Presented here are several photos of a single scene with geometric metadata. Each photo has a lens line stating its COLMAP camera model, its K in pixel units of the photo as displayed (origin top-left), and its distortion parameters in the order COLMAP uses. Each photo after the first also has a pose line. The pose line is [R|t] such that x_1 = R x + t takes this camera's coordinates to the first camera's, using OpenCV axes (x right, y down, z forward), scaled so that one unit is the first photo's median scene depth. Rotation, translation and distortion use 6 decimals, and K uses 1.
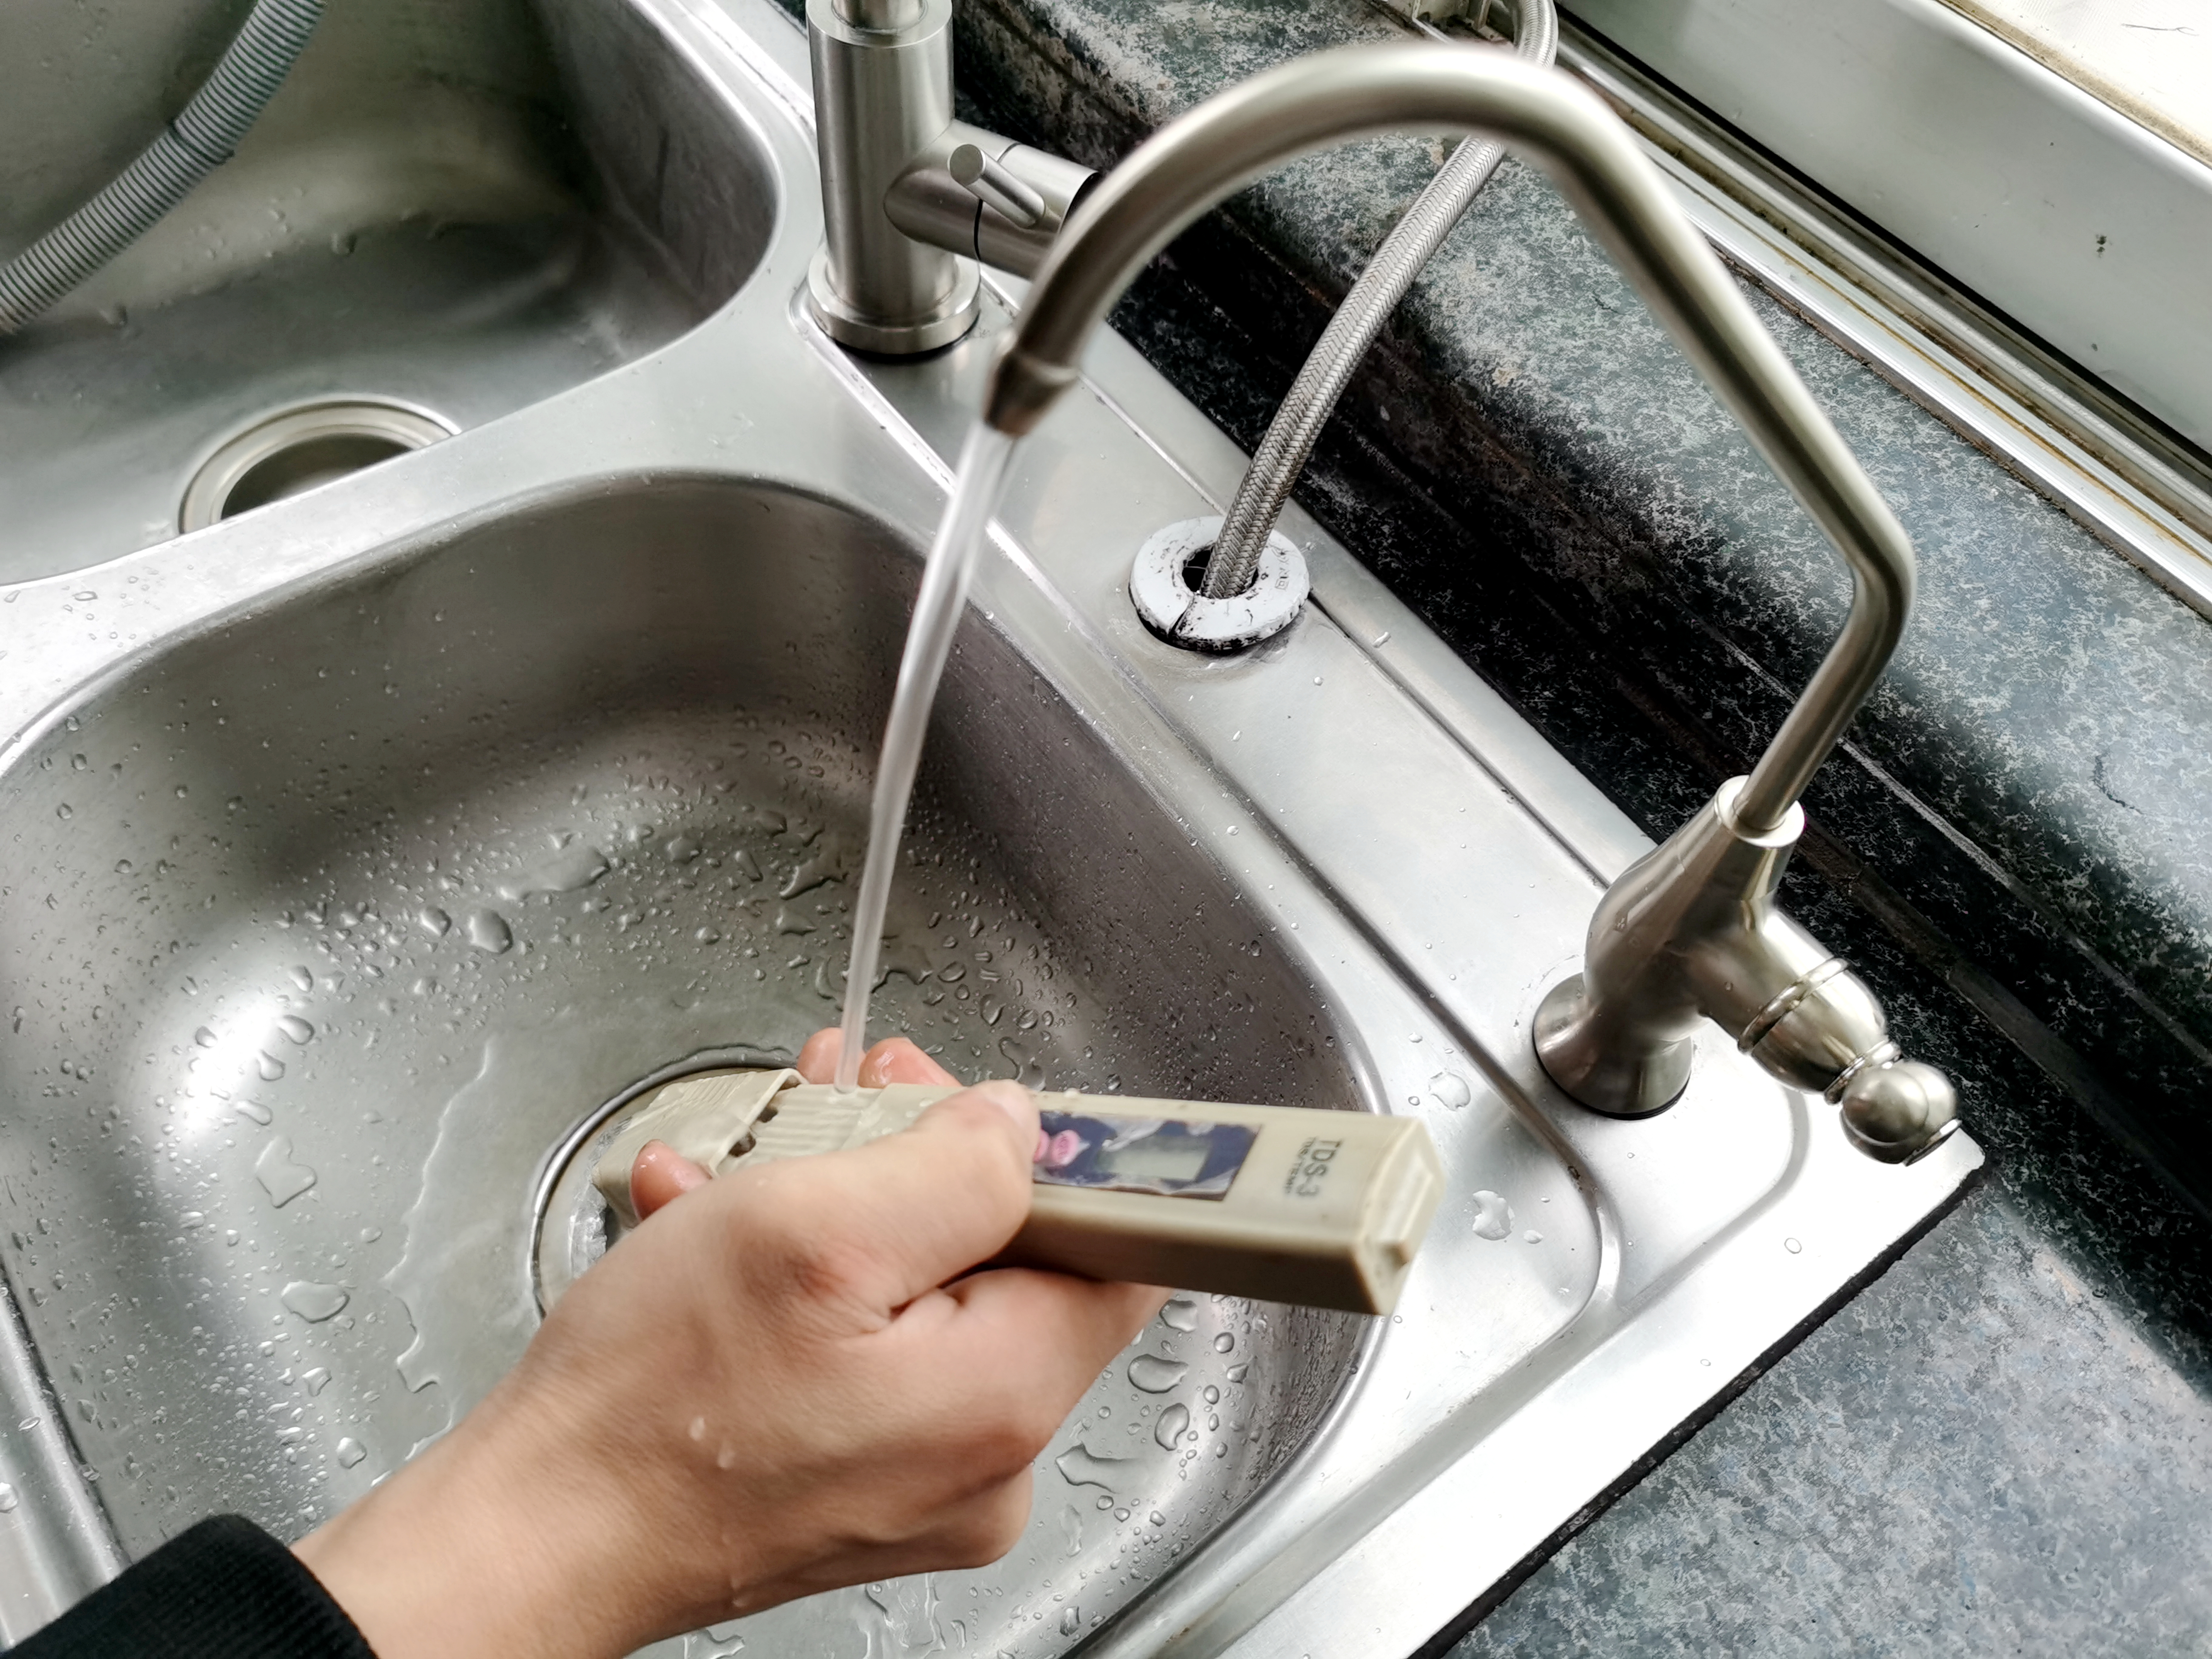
lens RADIAL K [[1726.1, 0, 1088.6], [0, 1726.1, 833.3], [0, 0, 1]] dist [0.069635, -0.115960]
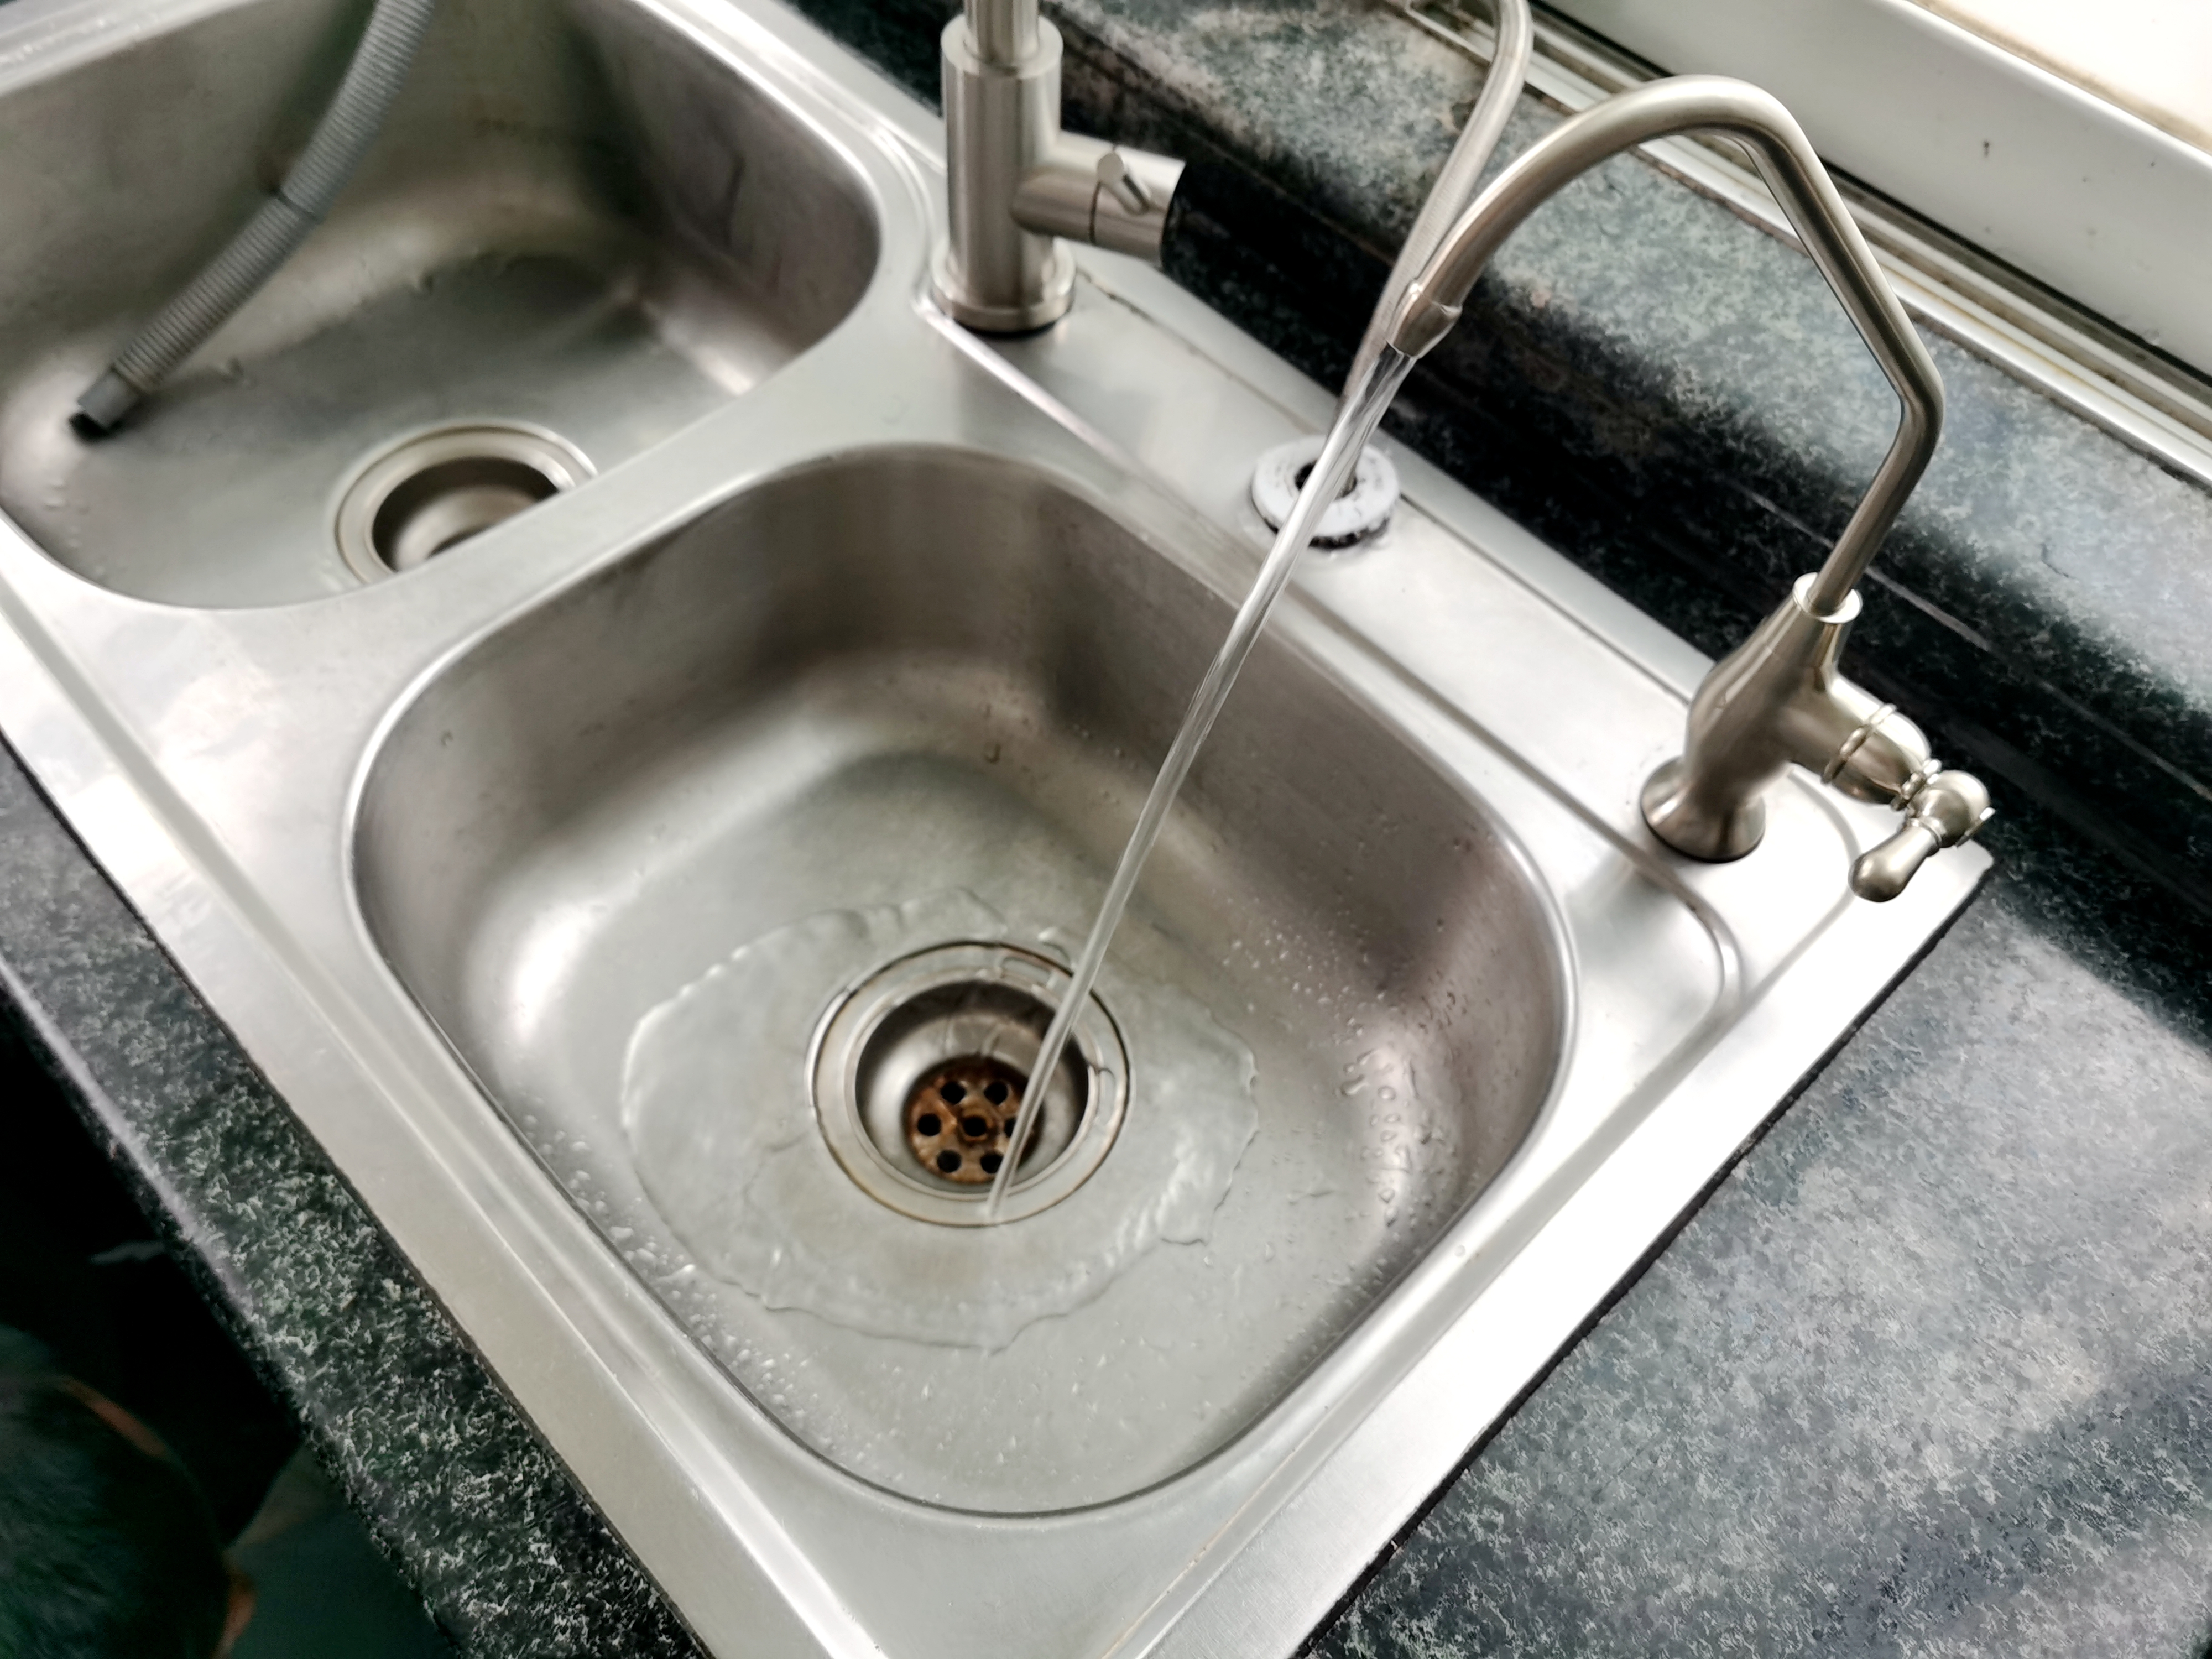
lens RADIAL K [[1726.1, 0, 1088.6], [0, 1726.1, 833.3], [0, 0, 1]] dist [0.069635, -0.115960]
pose [[0.990325, -0.118135, 0.072802, -0.226882], [0.116953, 0.992930, 0.020301, 0.055998], [-0.074685, -0.011590, 0.997140, -0.228922]]
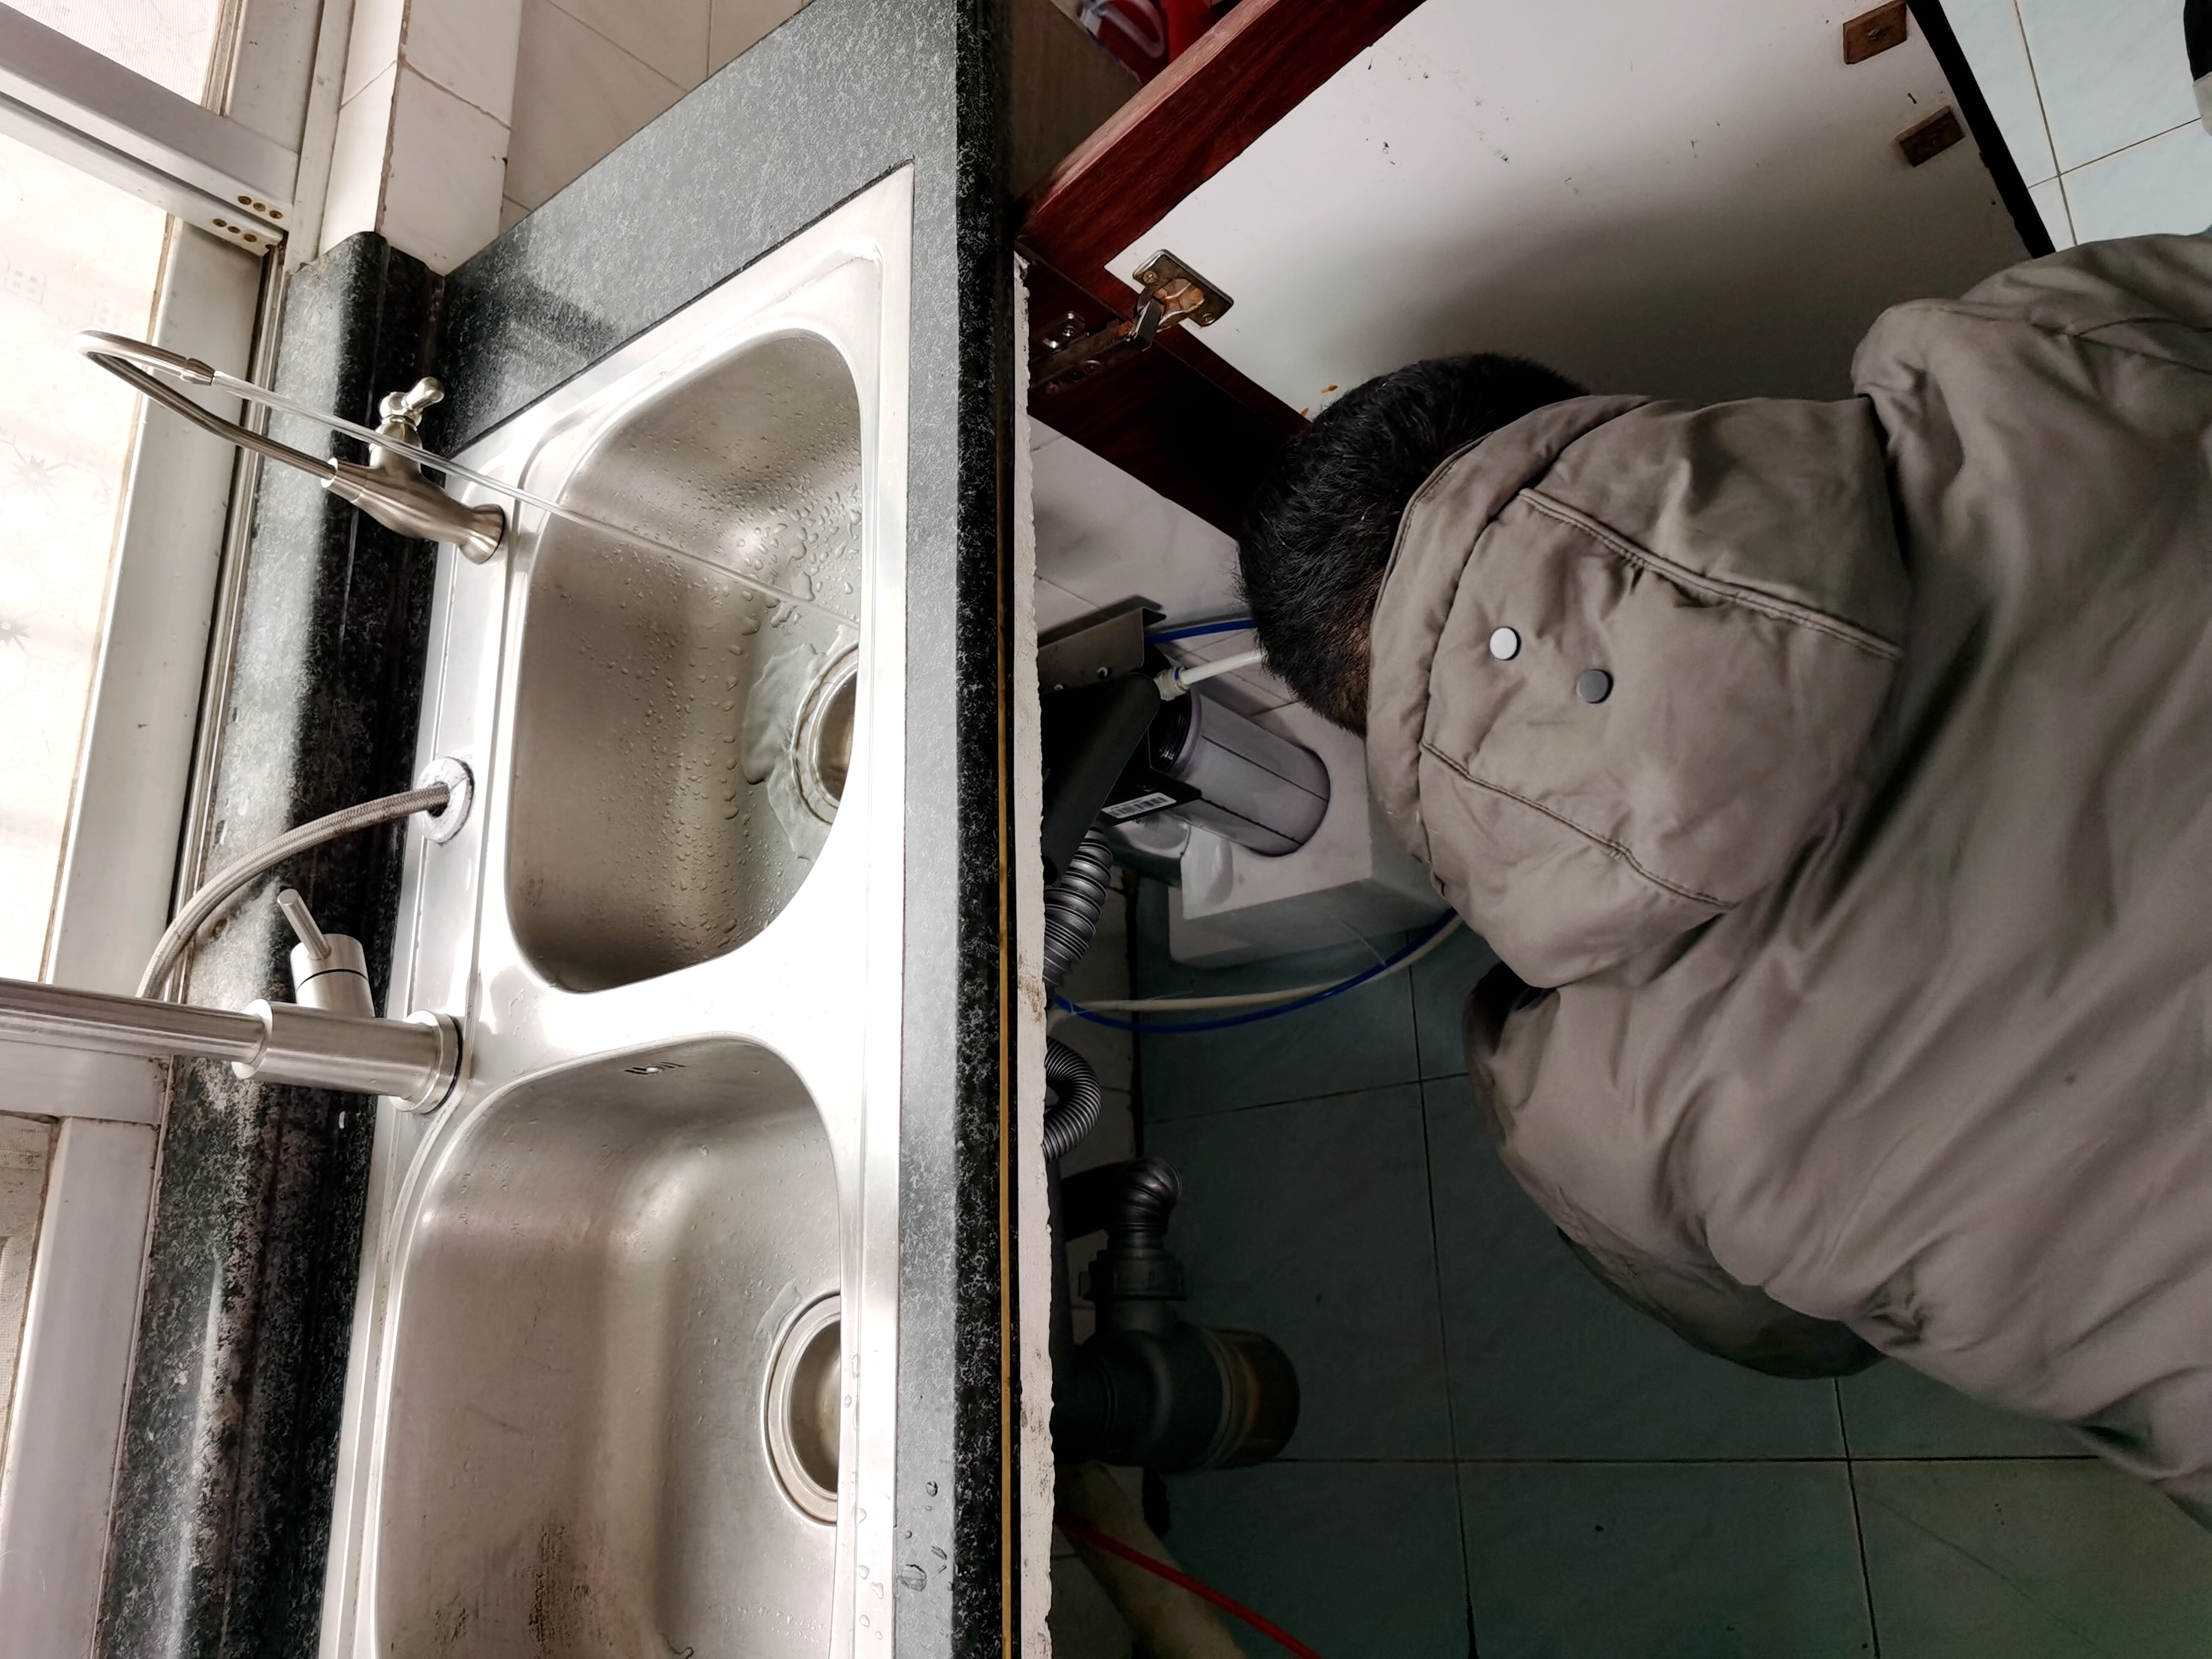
lens RADIAL K [[1726.1, 0, 1088.6], [0, 1726.1, 833.3], [0, 0, 1]] dist [0.069635, -0.115960]
pose [[-0.672891, -0.391583, 0.627599, -1.889236], [0.696936, -0.619999, 0.360391, -0.412360], [0.247988, 0.679900, 0.690100, -0.203549]]
